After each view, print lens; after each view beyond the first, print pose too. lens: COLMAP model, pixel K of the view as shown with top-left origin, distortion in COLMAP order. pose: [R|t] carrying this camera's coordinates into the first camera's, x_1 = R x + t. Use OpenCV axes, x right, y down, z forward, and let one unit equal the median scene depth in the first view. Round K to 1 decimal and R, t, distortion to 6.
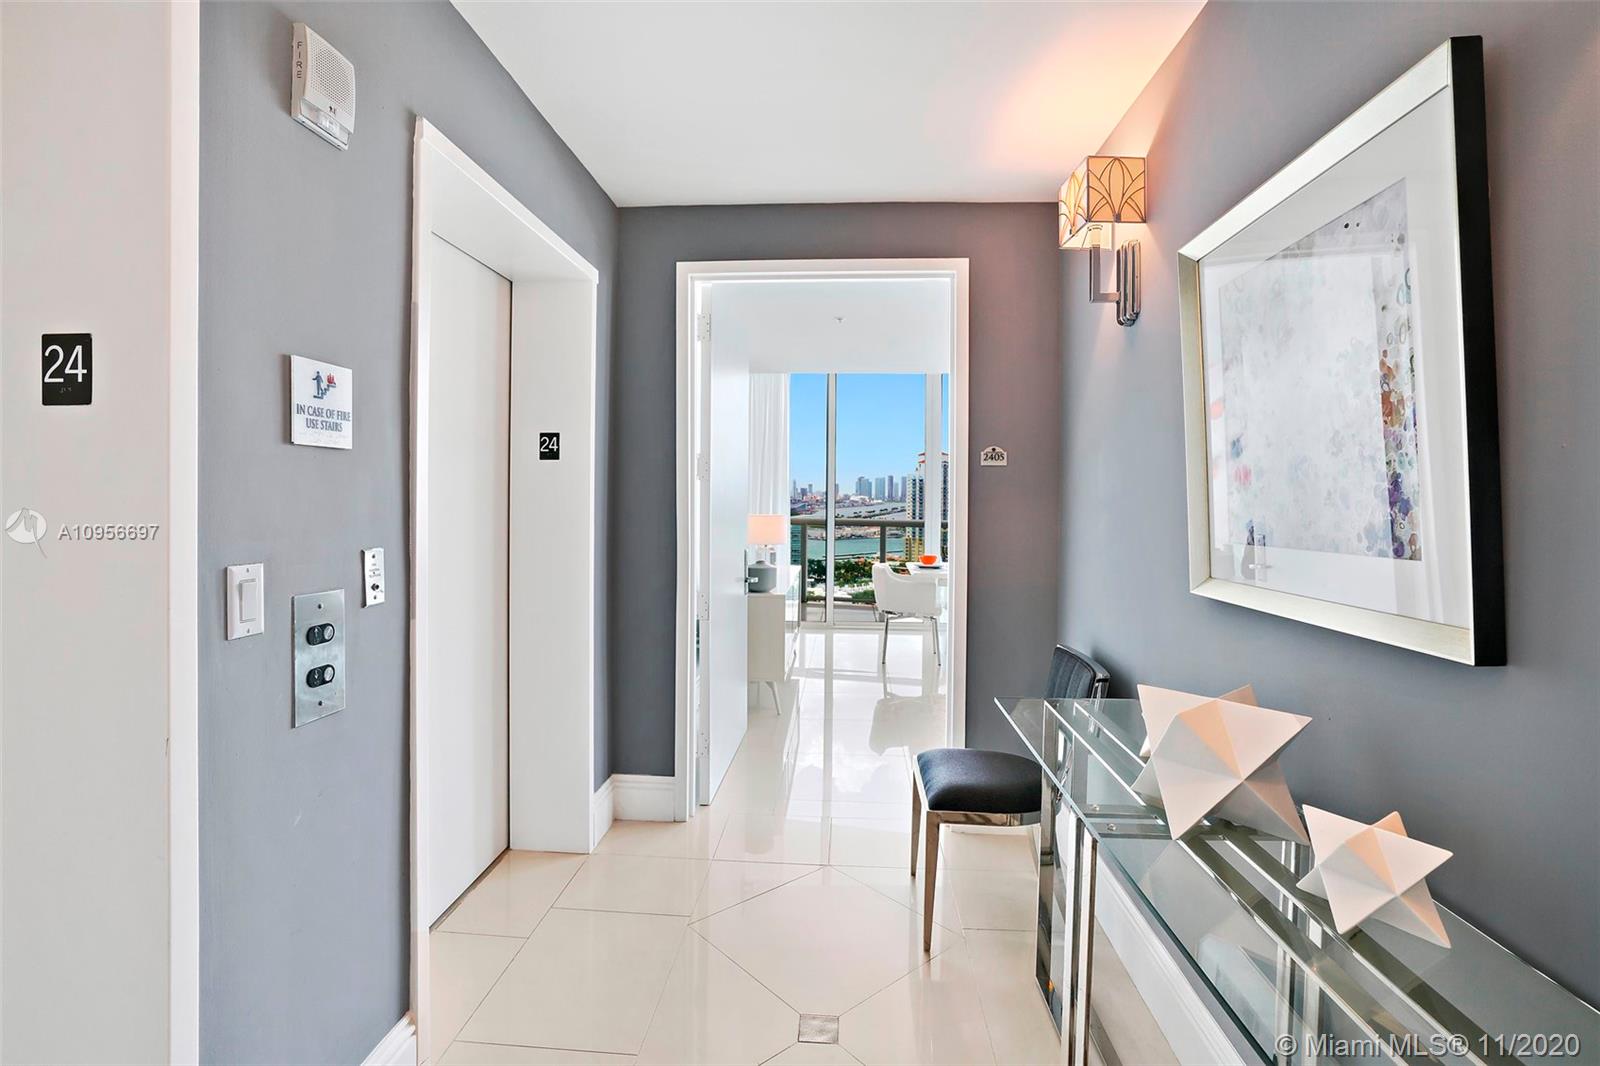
lens RADIAL K [[757.0, 0, 800.0], [0, 757.0, 533.0], [0, 0, 1]] dist [-0.000950, -0.000069]
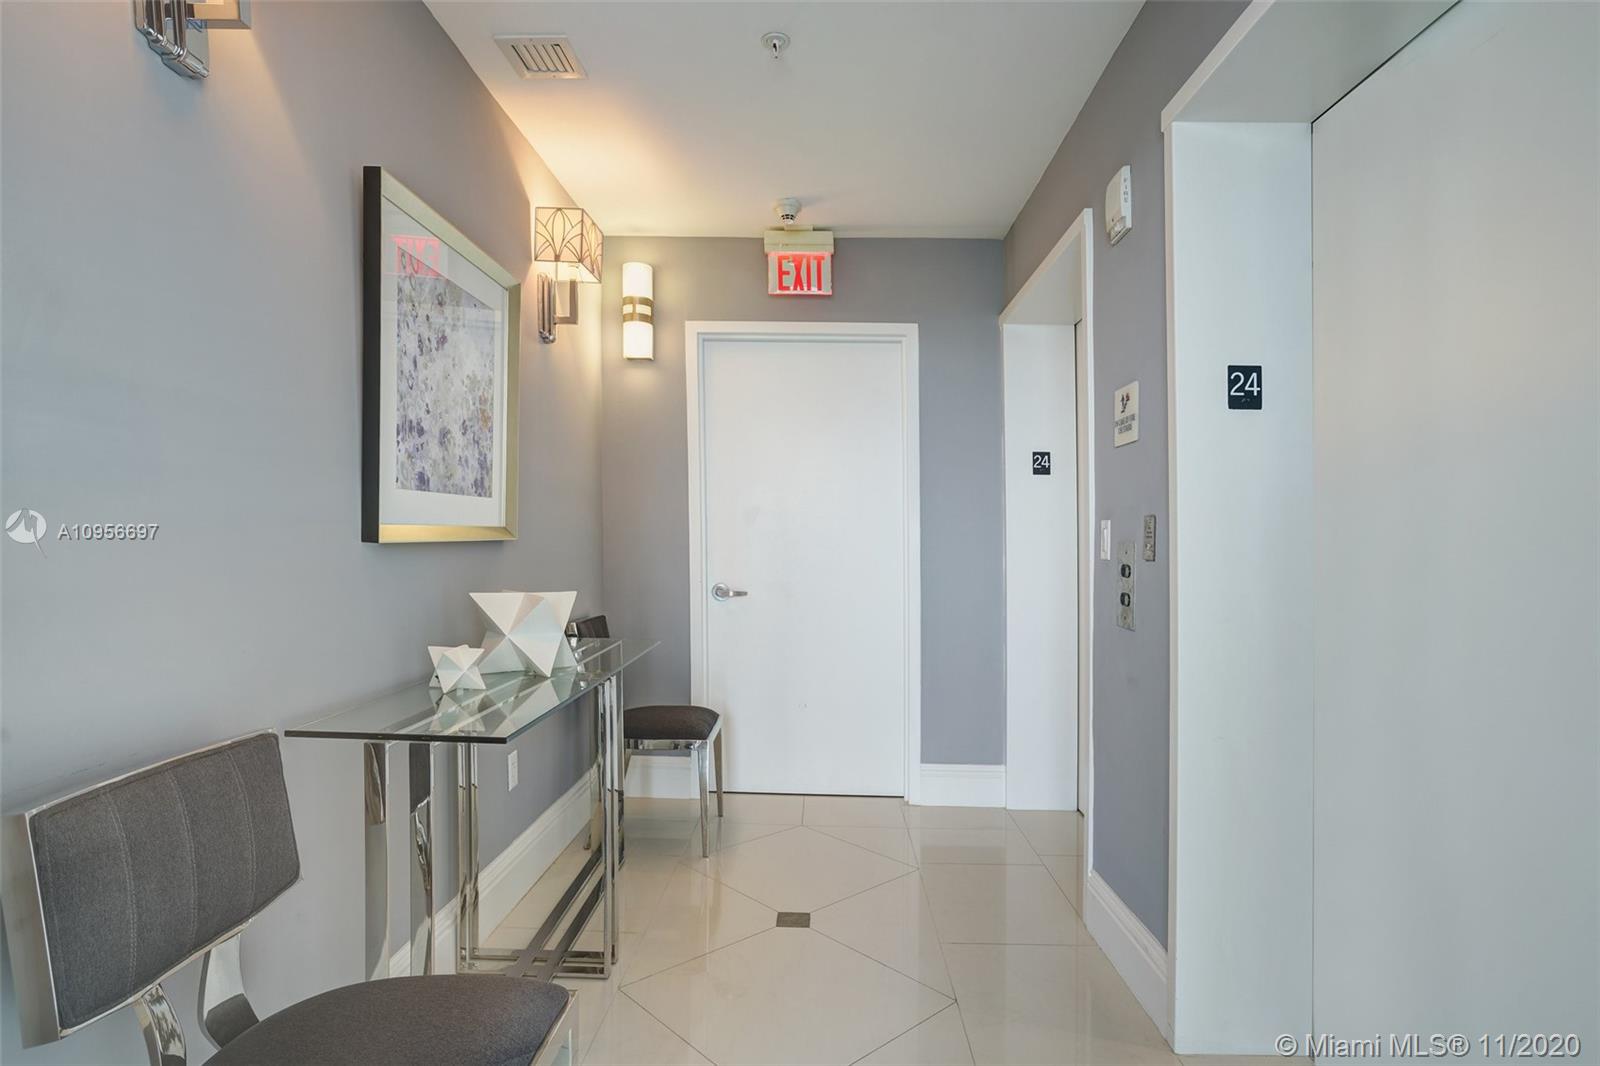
lens RADIAL K [[775.8, 0, 802.1], [0, 775.8, 499.1], [0, 0, 1]] dist [-0.000316, -0.000119]
pose [[-0.999232, -0.015093, -0.036151, 0.028850], [-0.015175, 0.999883, 0.001990, 0.020587], [0.036117, 0.002537, -0.999344, 2.543233]]
